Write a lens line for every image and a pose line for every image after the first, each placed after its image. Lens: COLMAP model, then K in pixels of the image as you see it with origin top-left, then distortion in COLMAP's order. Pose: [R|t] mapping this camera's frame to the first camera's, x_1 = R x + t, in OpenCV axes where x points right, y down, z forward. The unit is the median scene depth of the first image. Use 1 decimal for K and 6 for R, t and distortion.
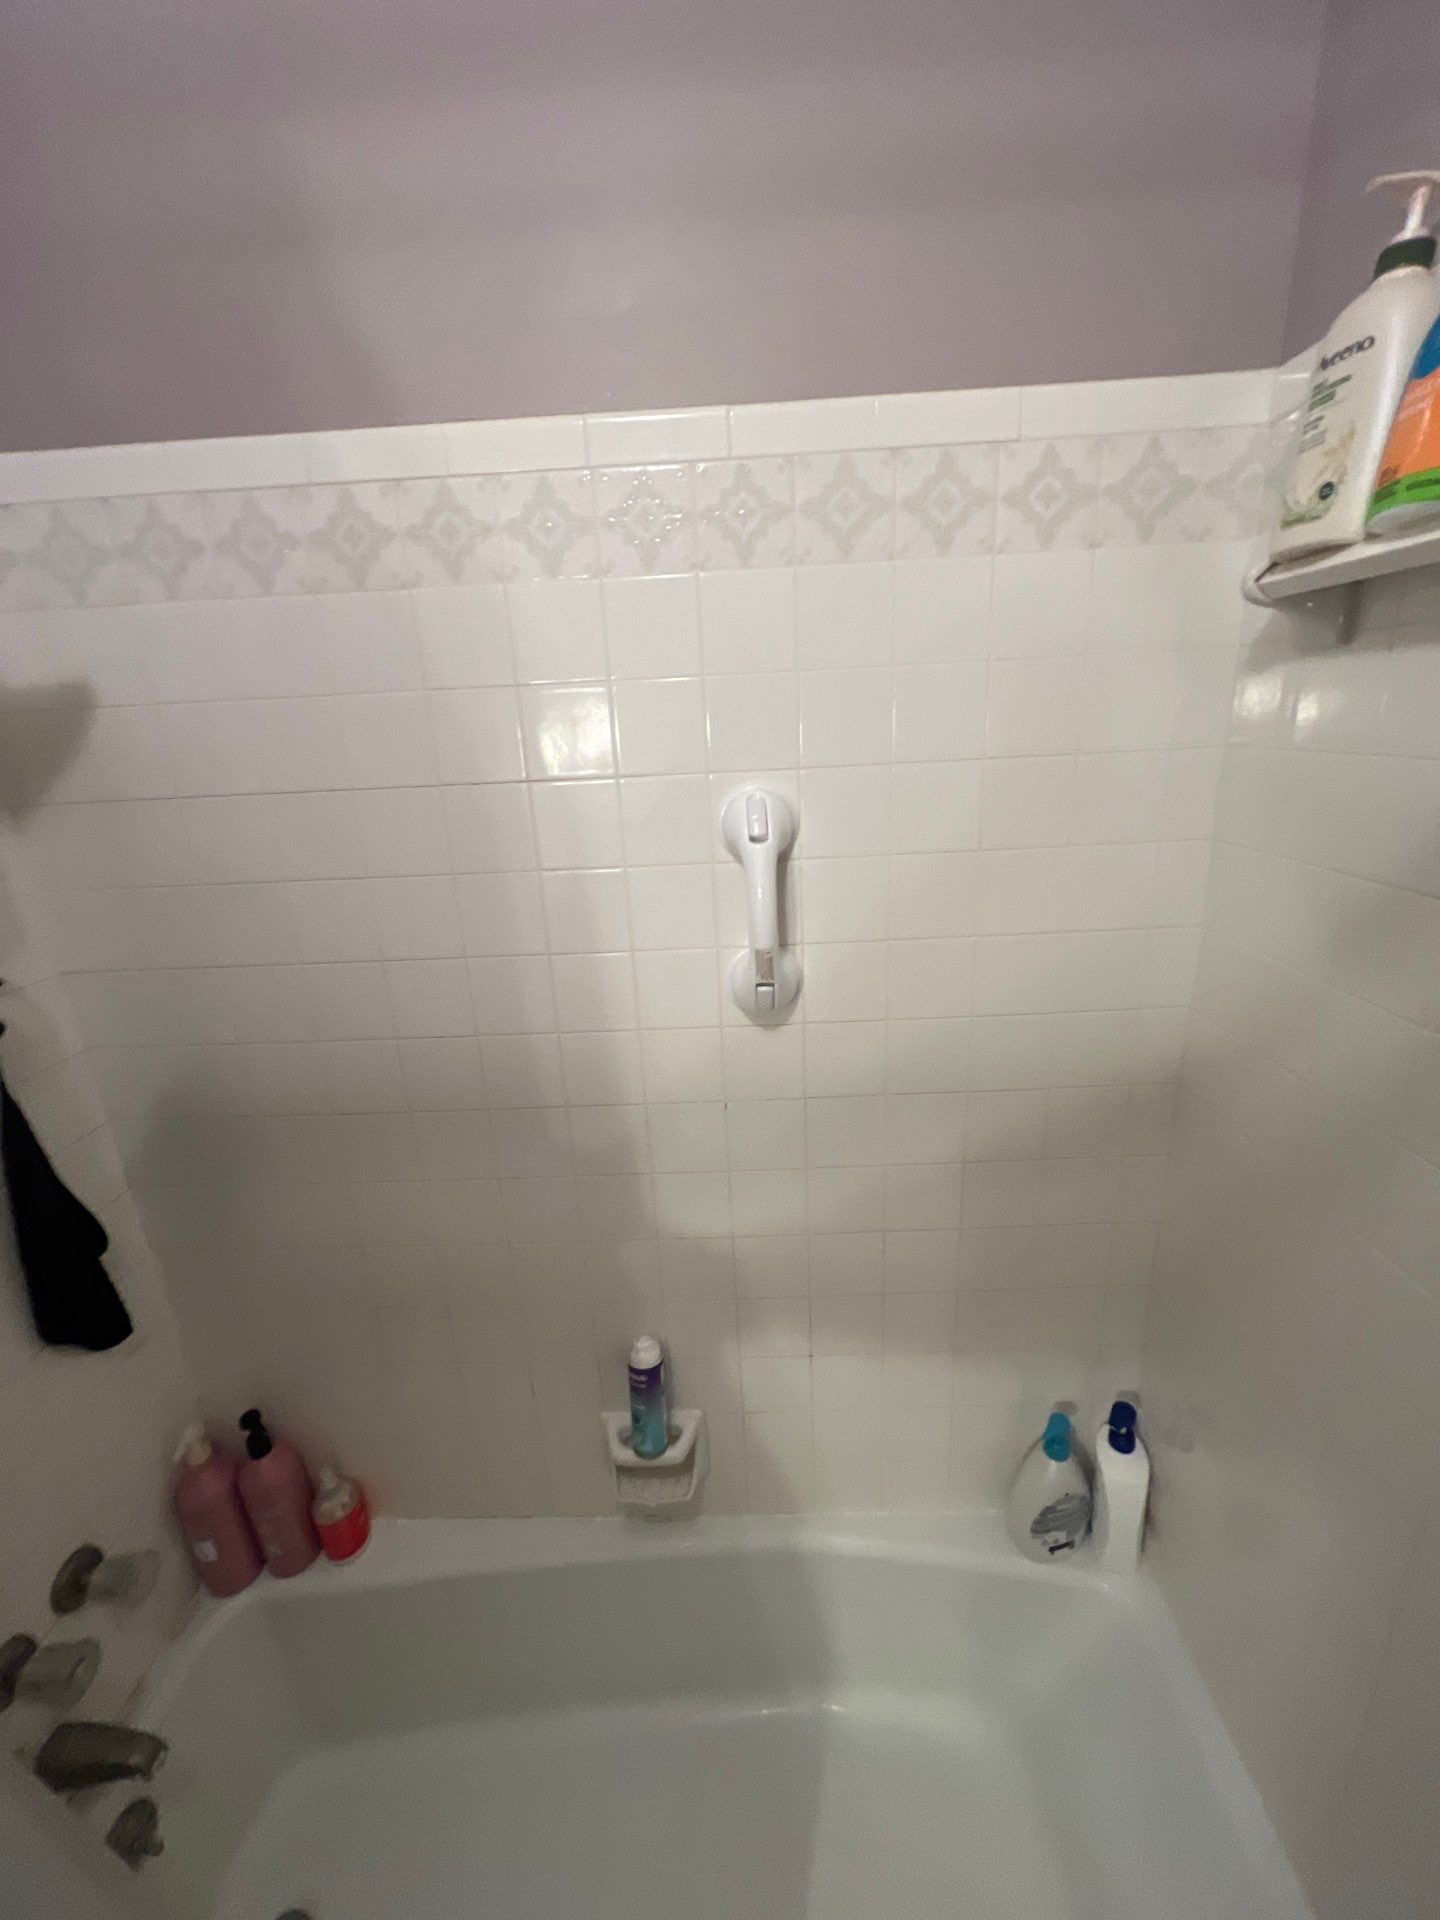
lens RADIAL K [[767.1, 0, 725.4], [0, 767.1, 952.1], [0, 0, 1]] dist [-0.002662, 0.001265]
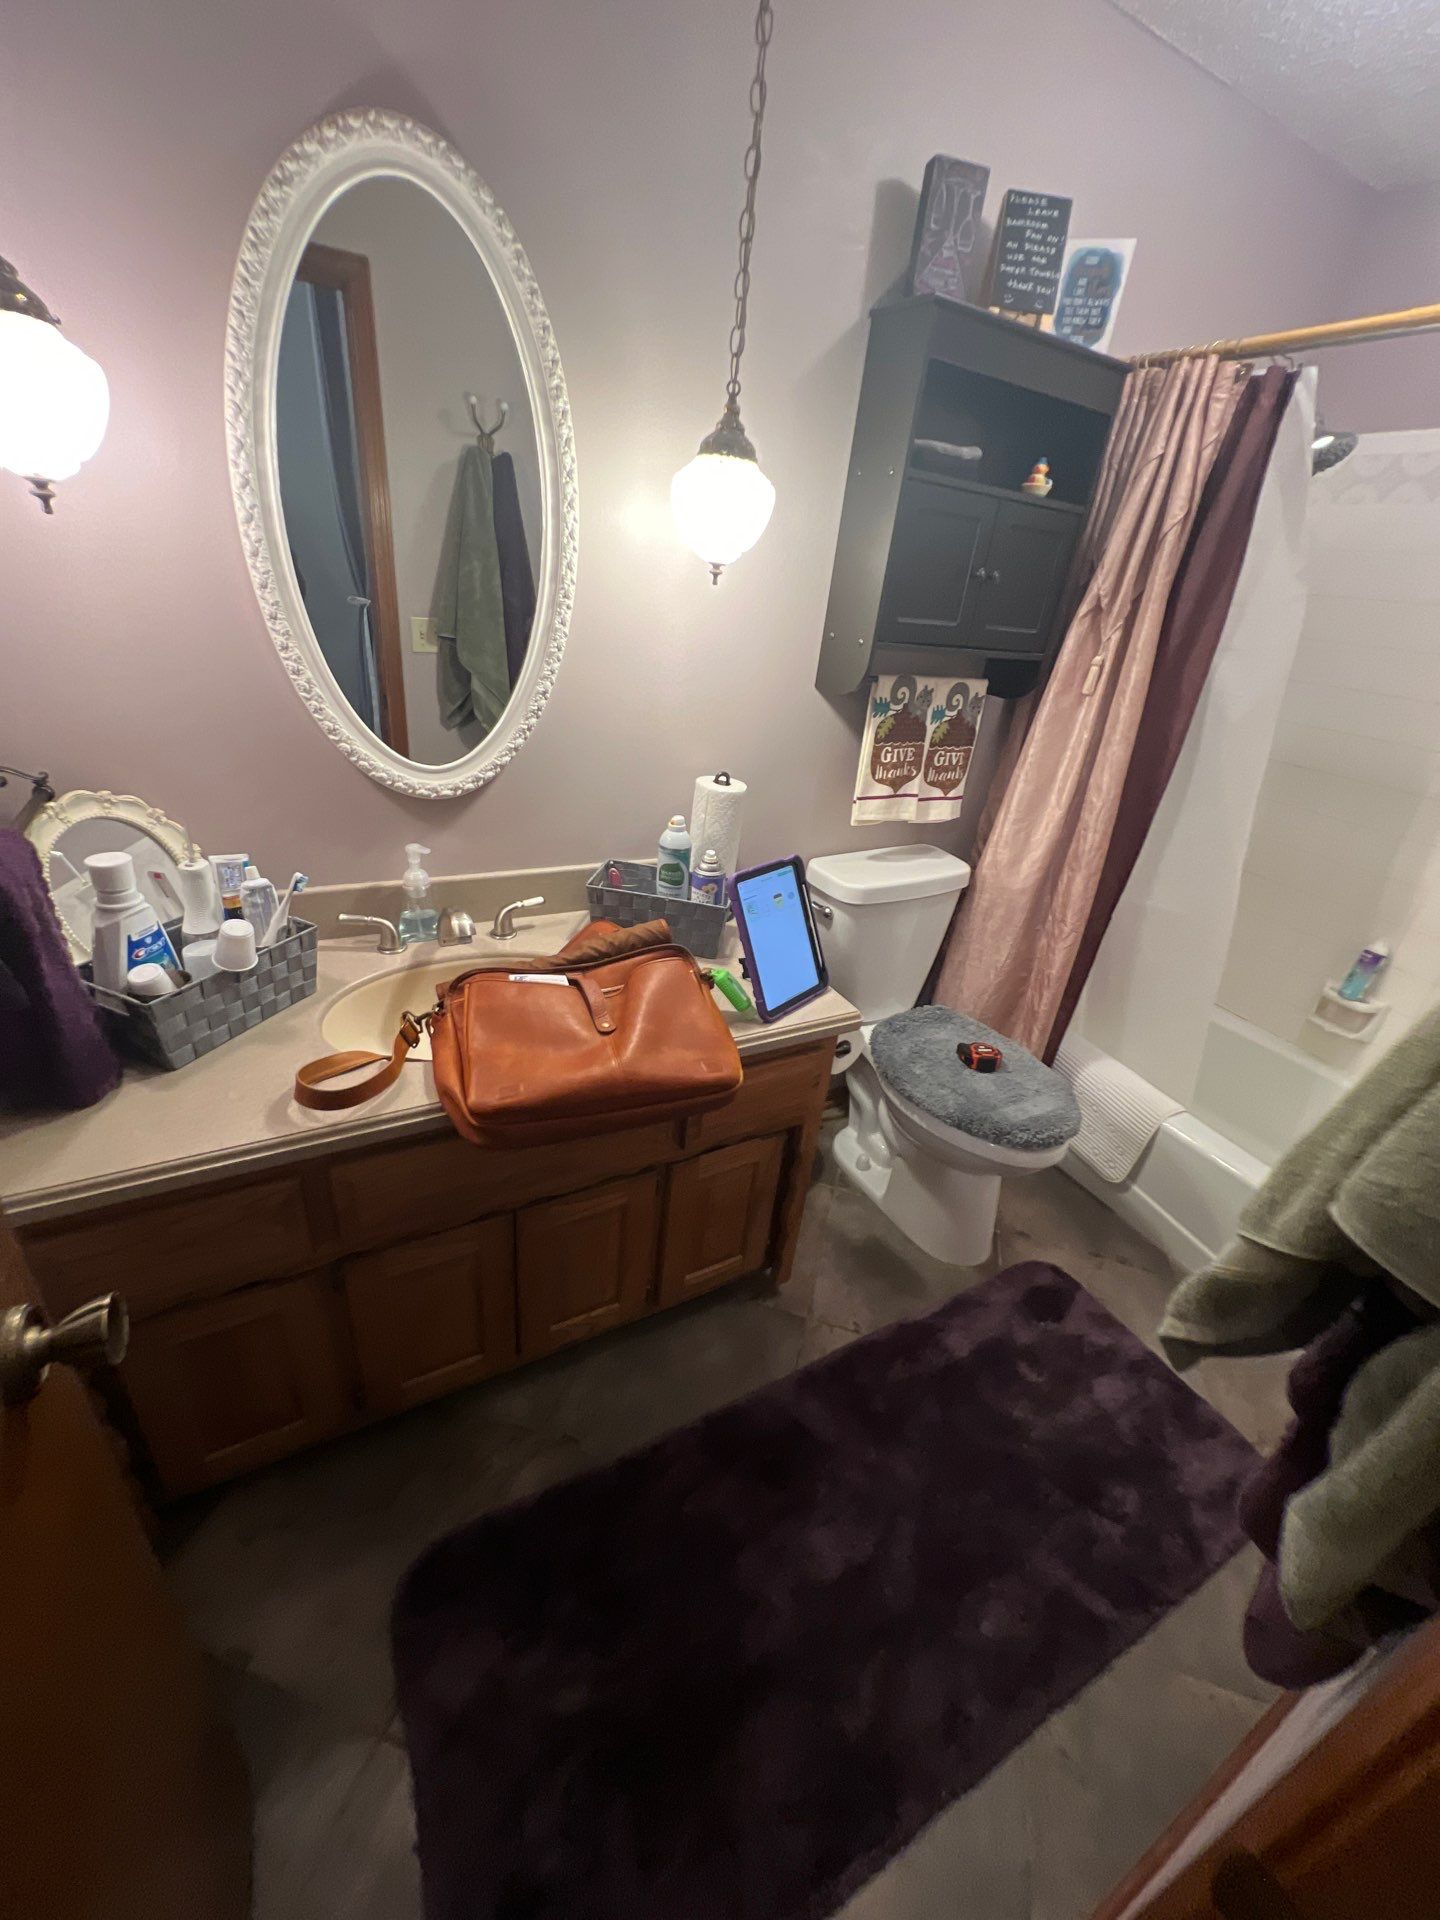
lens RADIAL K [[767.1, 0, 728.3], [0, 767.1, 952.7], [0, 0, 1]] dist [-0.002662, 0.001265]
pose [[0.495602, 0.477796, -0.725321, 0.603346], [-0.370680, 0.871576, 0.320860, 0.689337], [0.785478, 0.109843, 0.609064, -1.755029]]
